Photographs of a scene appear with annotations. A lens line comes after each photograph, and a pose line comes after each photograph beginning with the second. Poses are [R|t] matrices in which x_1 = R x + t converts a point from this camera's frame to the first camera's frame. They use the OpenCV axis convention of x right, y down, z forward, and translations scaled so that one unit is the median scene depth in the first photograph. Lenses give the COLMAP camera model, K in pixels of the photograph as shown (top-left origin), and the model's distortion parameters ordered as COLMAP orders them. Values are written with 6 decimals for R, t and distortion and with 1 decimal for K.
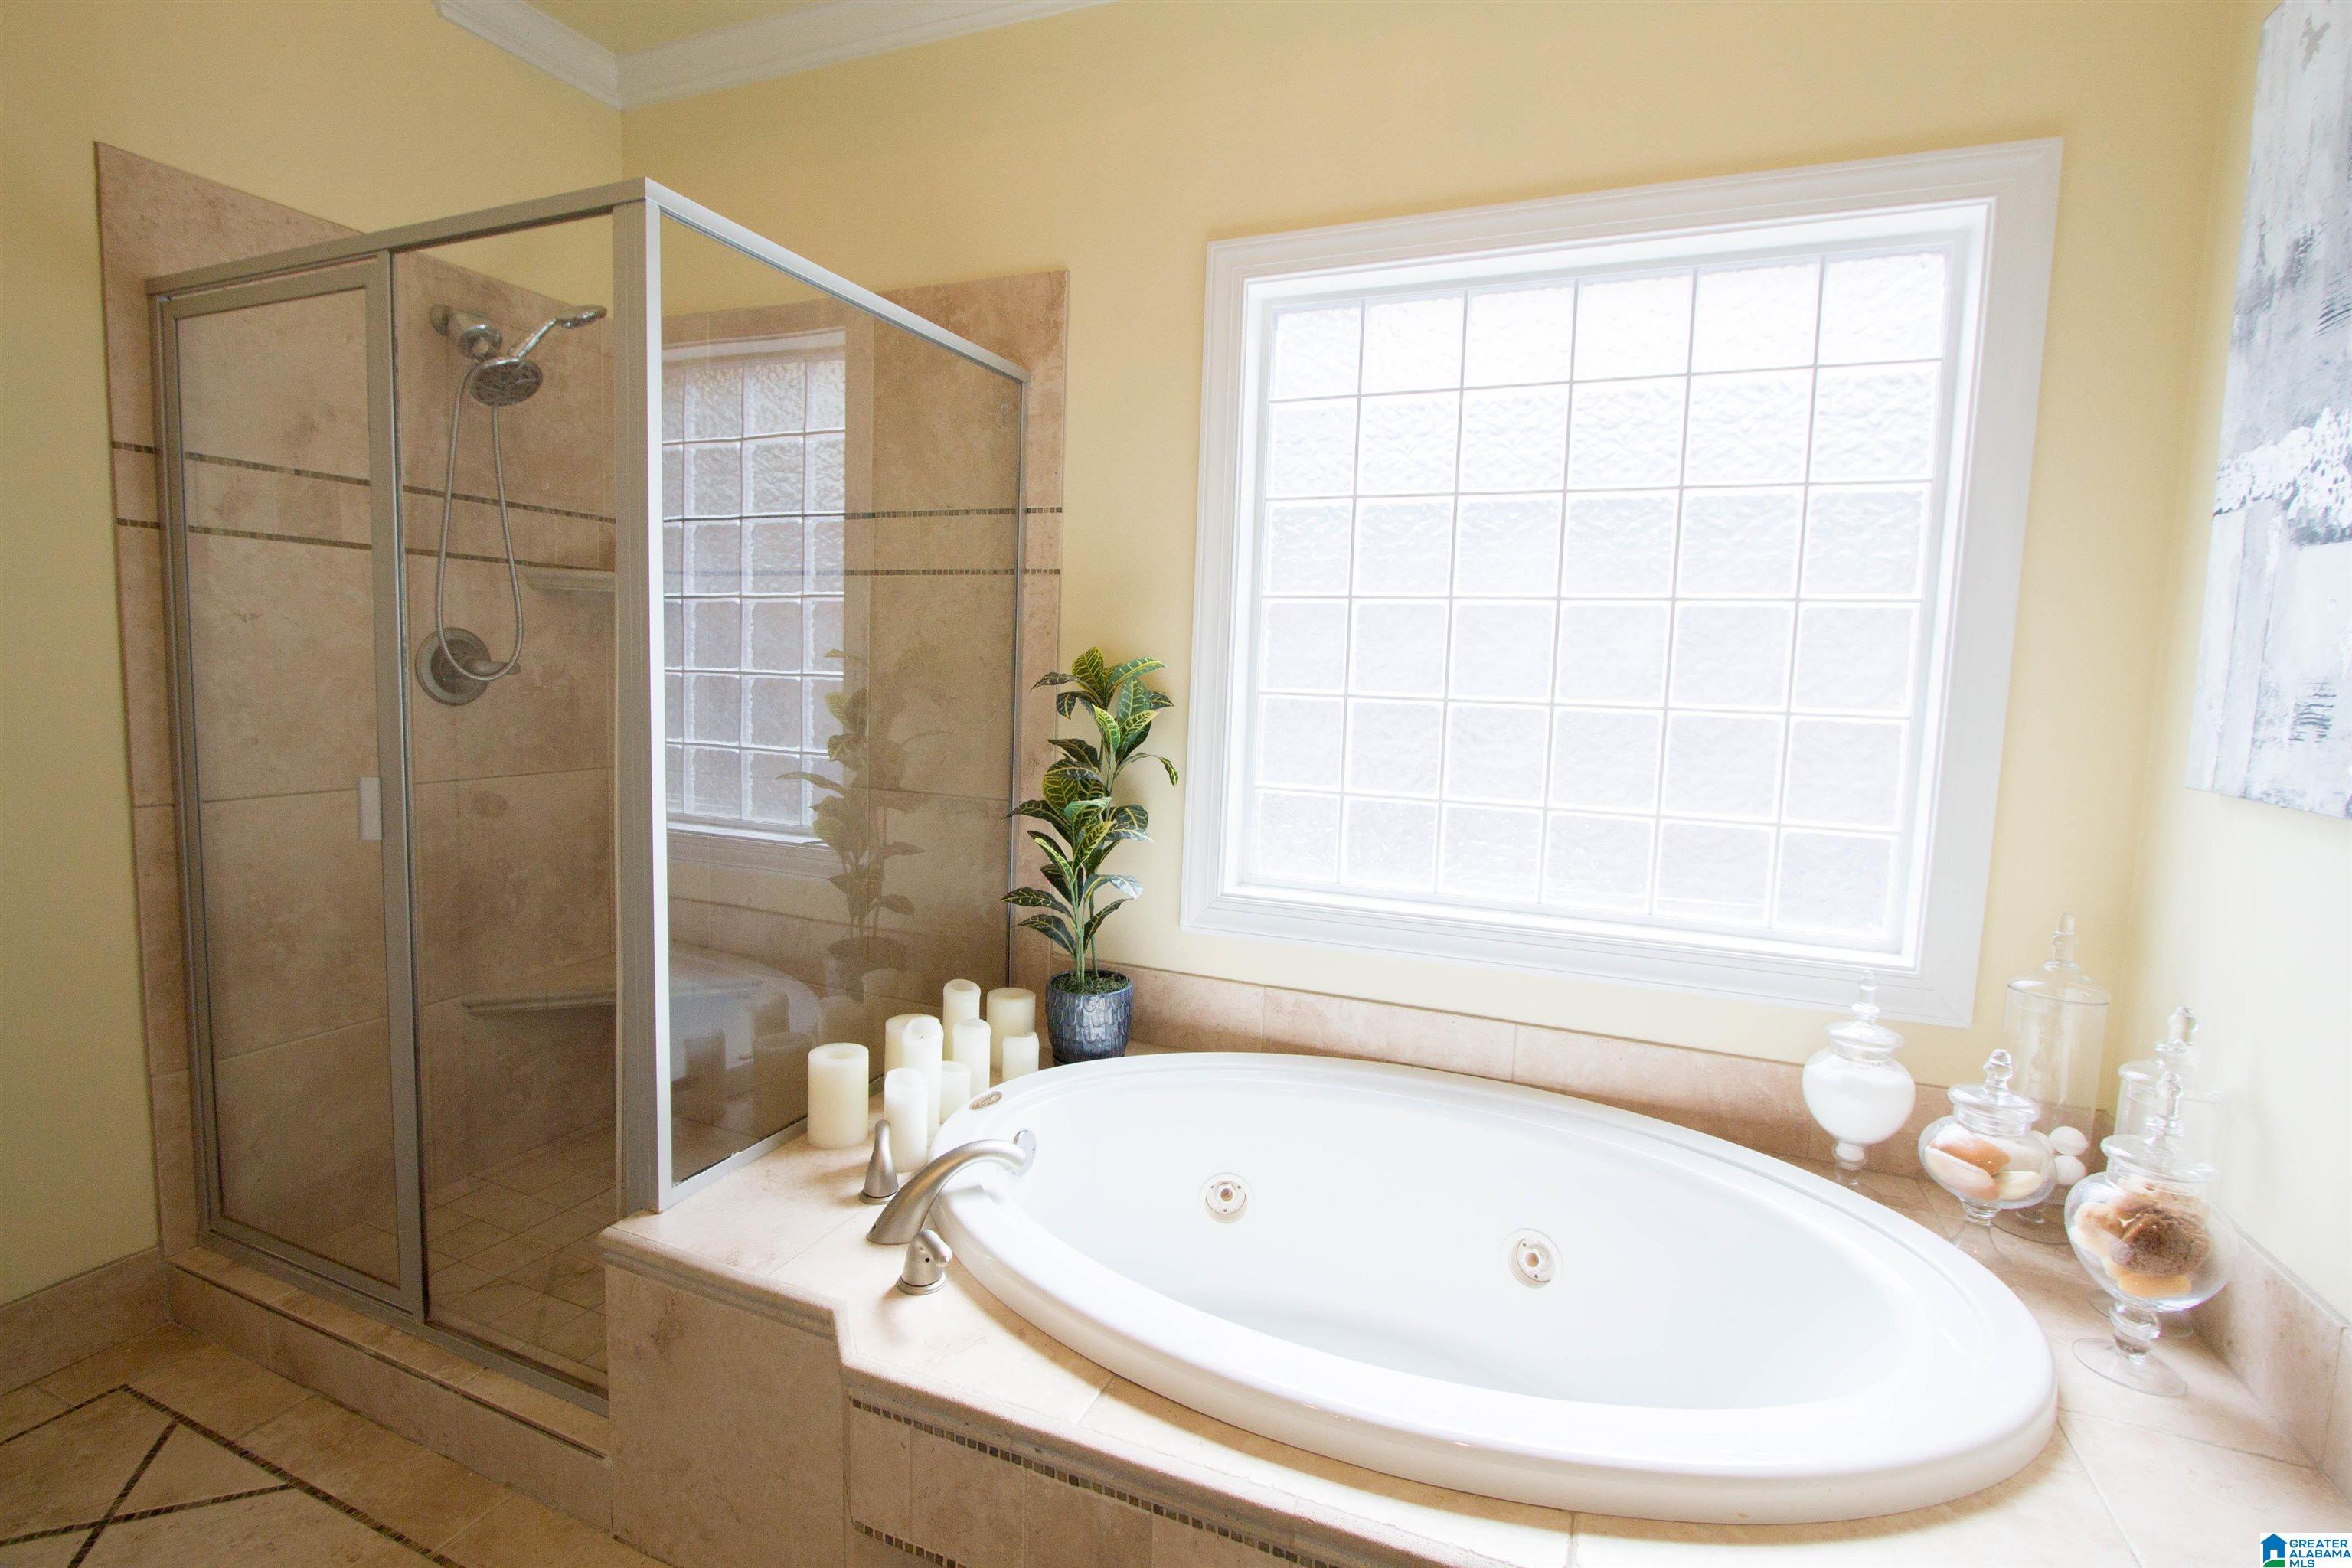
lens RADIAL K [[1093.6, 0, 1171.1], [0, 1093.6, 774.7], [0, 0, 1]] dist [-0.024263, 0.004520]
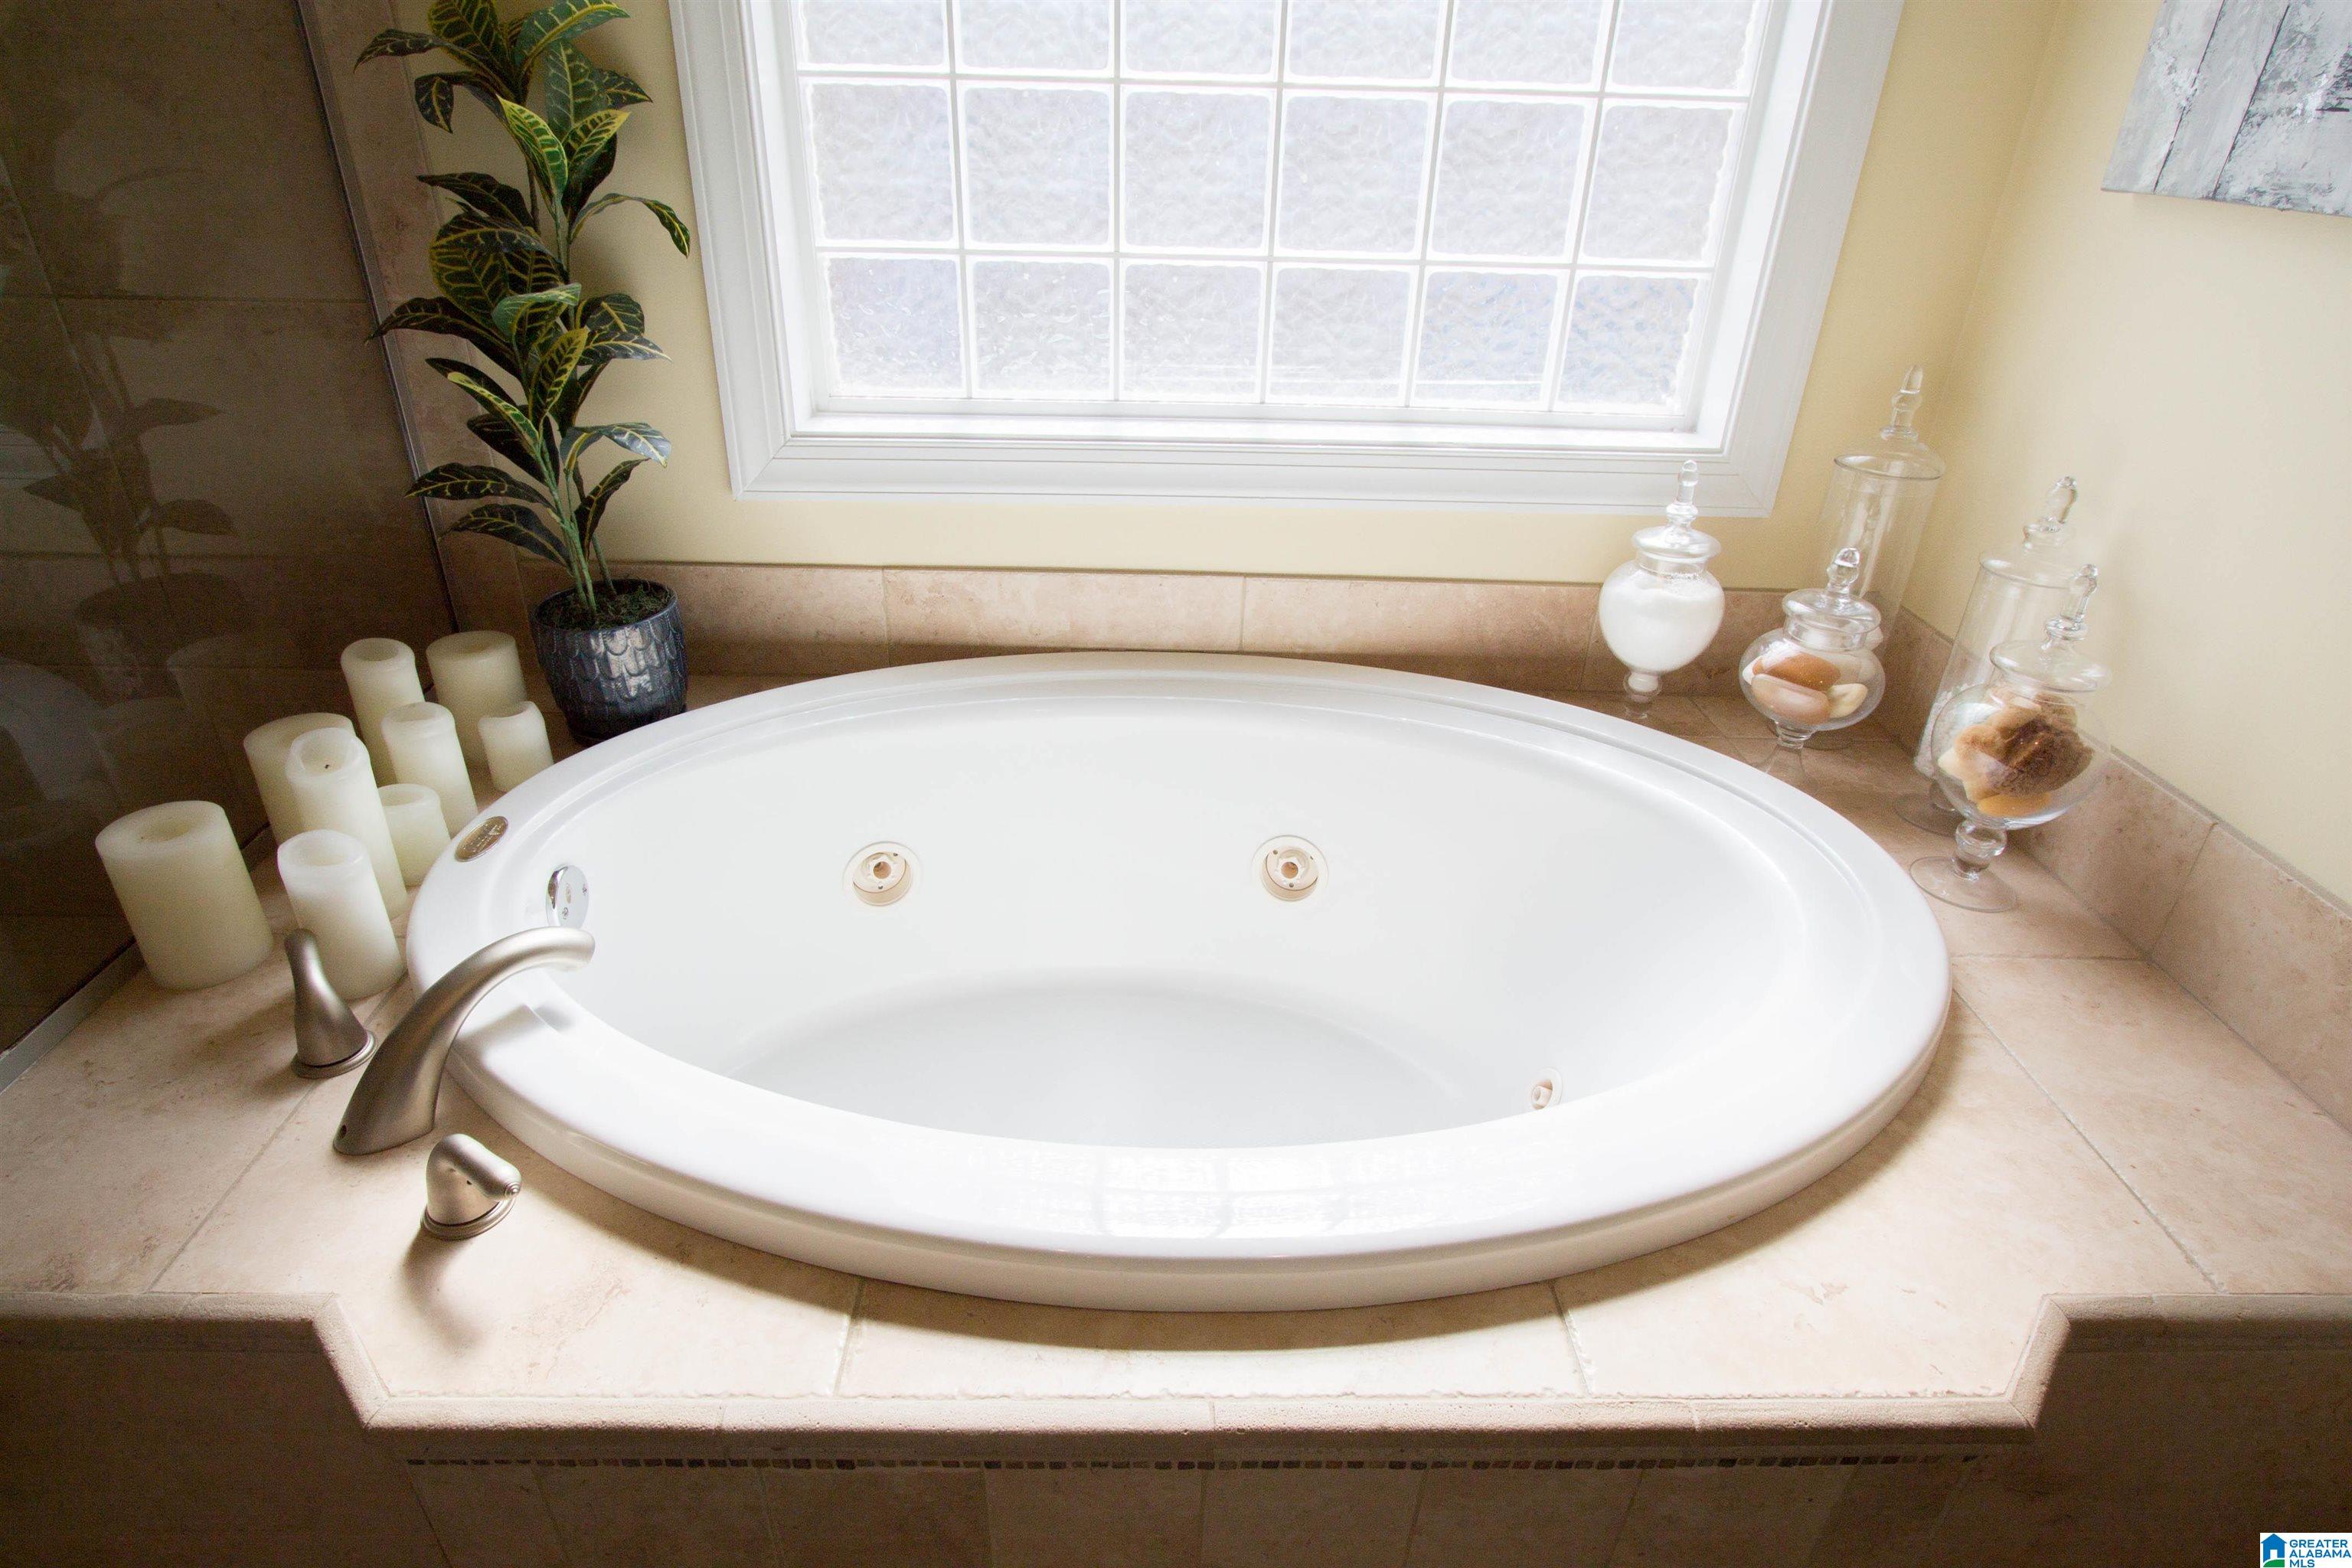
lens RADIAL K [[1273.1, 0, 1180.8], [0, 1273.1, 782.9], [0, 0, 1]] dist [-0.023677, 0.008887]
pose [[0.916039, -0.200349, 0.347465, -0.047321], [0.042669, 0.910069, 0.412255, 0.000272], [-0.398812, -0.362816, 0.842207, 0.243783]]
